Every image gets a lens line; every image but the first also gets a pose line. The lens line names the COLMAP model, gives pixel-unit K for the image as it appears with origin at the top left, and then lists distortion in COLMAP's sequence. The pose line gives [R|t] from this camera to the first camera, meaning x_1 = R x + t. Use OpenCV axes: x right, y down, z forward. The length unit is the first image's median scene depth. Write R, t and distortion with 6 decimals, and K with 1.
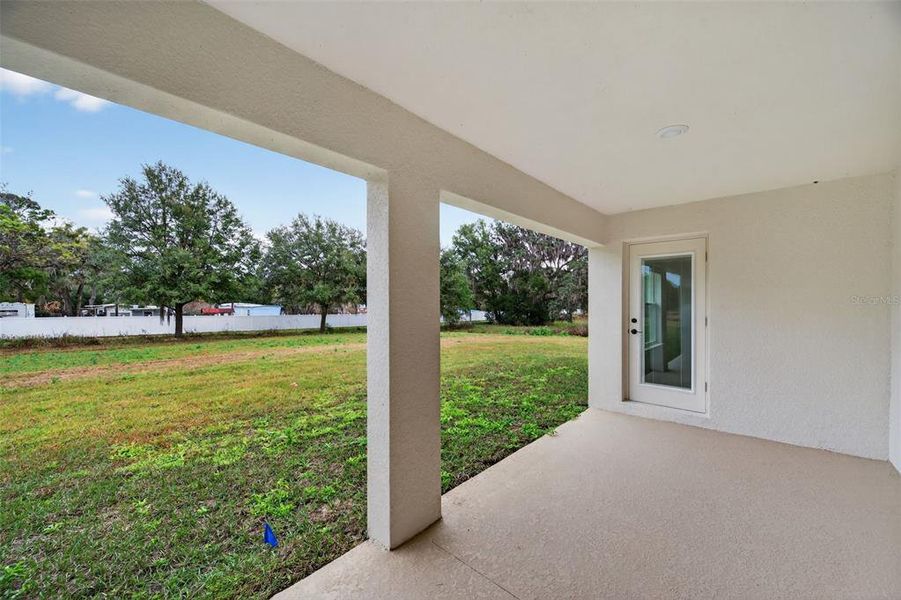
lens RADIAL K [[350.5, 0, 451.7], [0, 350.5, 300.4], [0, 0, 1]] dist [0.000018, -0.000027]
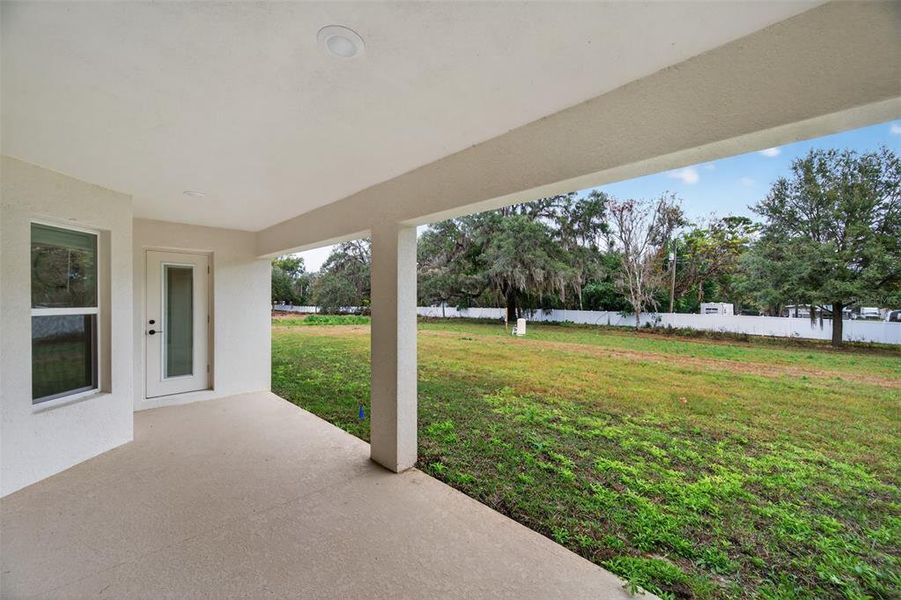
lens RADIAL K [[350.5, 0, 451.7], [0, 350.5, 300.4], [0, 0, 1]] dist [0.000018, -0.000027]
pose [[-0.041352, -0.000772, -0.999144, 0.110100], [-0.000335, 1.000000, -0.000758, -0.001870], [0.999145, 0.000303, -0.041352, 0.109633]]
